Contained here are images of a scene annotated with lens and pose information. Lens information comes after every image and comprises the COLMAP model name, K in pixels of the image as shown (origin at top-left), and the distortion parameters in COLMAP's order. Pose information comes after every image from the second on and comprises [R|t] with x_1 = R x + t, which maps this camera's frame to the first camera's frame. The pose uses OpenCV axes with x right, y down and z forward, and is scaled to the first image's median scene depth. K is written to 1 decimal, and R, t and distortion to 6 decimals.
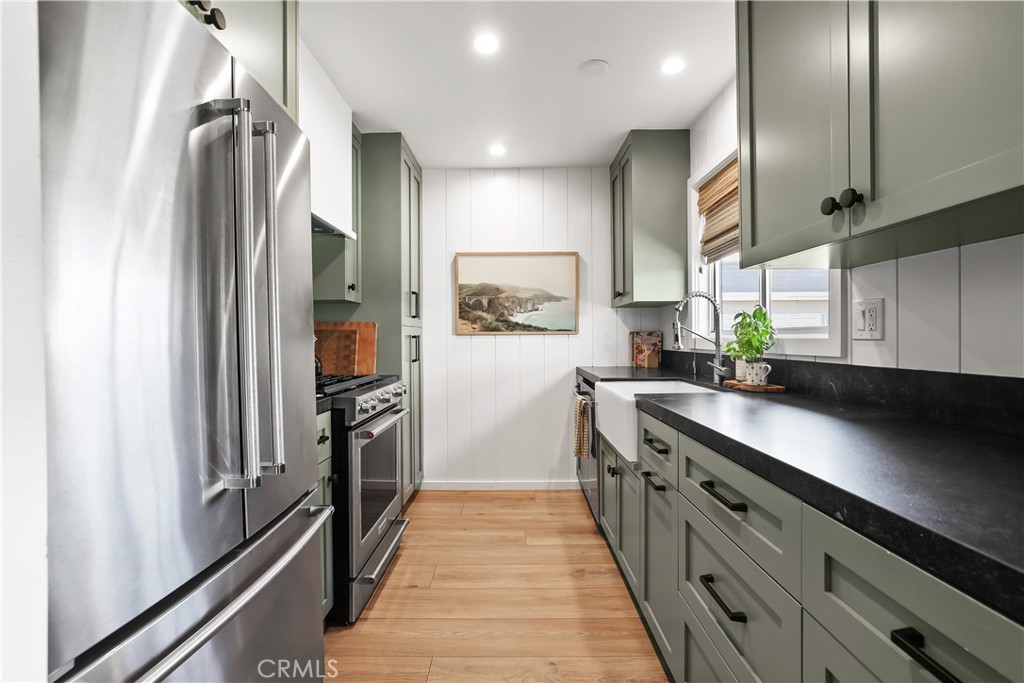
lens RADIAL K [[466.5, 0, 512.0], [0, 466.5, 341.5], [0, 0, 1]] dist [-0.000840, -0.000059]
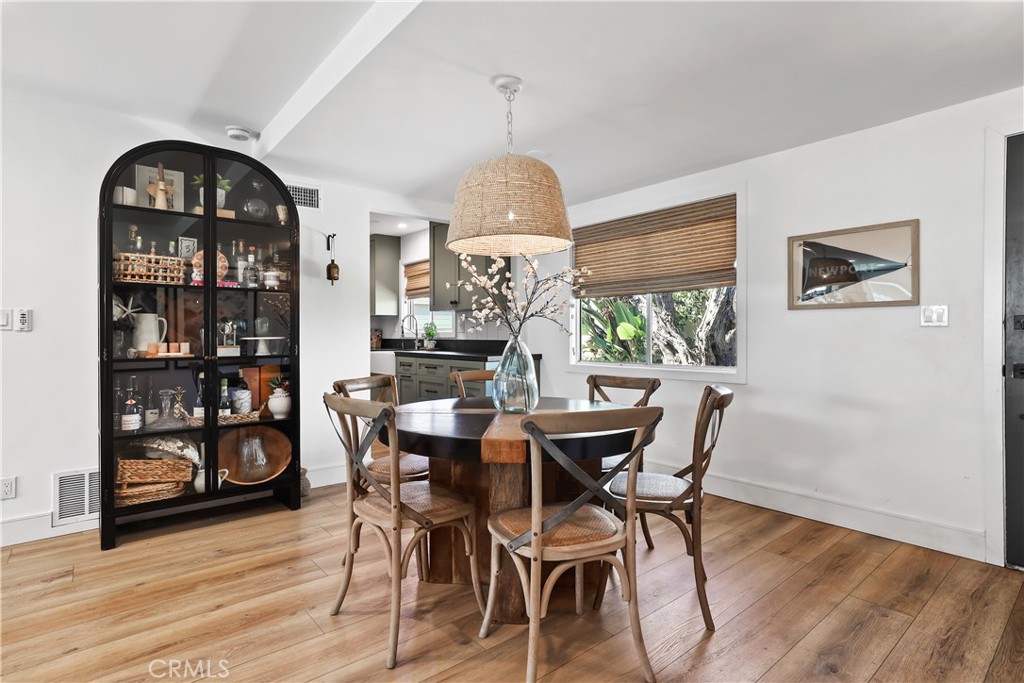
lens RADIAL K [[513.6, 0, 512.0], [0, 513.6, 341.5], [0, 0, 1]] dist [-0.000679, -0.000110]
pose [[0.764659, 0.000251, 0.644435, -1.025223], [-0.001539, 0.999998, 0.001436, 0.040357], [-0.644433, -0.002090, 0.764658, -1.572413]]
